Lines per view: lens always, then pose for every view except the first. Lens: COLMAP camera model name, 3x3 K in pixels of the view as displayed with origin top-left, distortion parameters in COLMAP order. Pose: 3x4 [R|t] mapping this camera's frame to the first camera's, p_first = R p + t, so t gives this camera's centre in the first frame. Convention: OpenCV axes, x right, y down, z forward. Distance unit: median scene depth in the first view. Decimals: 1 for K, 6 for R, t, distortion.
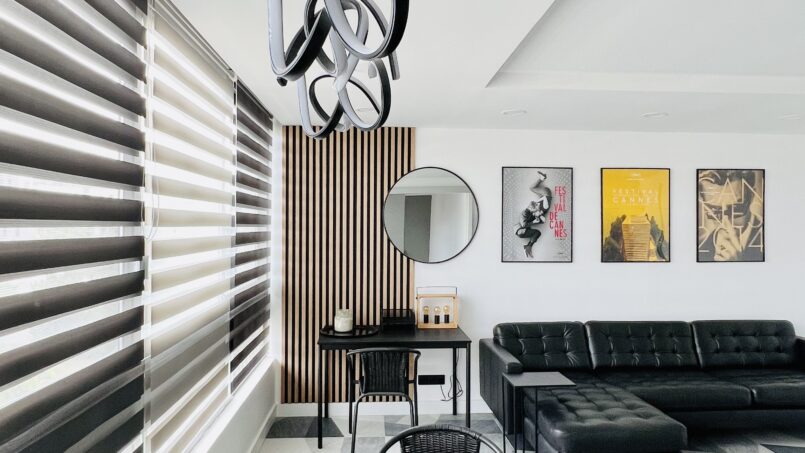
lens RADIAL K [[540.2, 0, 402.5], [0, 540.2, 226.5], [0, 0, 1]] dist [-0.009294, -0.003081]
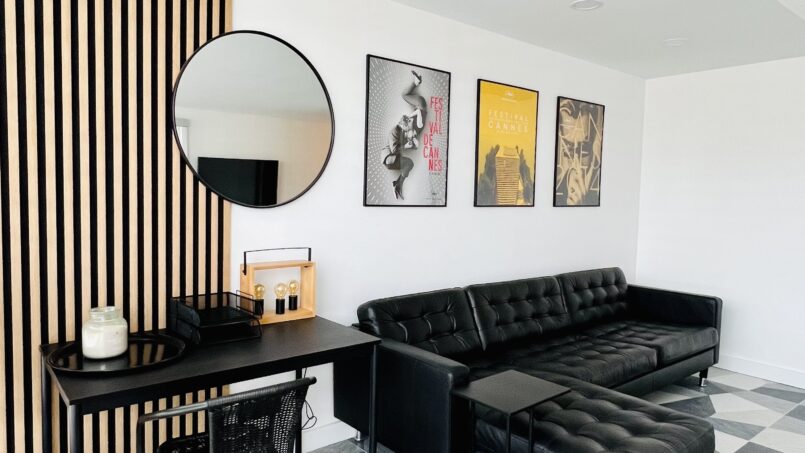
lens RADIAL K [[540.2, 0, 402.5], [0, 540.2, 226.5], [0, 0, 1]] dist [-0.009294, -0.003081]
pose [[0.817239, -0.023225, 0.575831, -0.148372], [-0.017159, 0.997764, 0.064597, 0.047747], [-0.576044, -0.062672, 0.815013, 0.449557]]
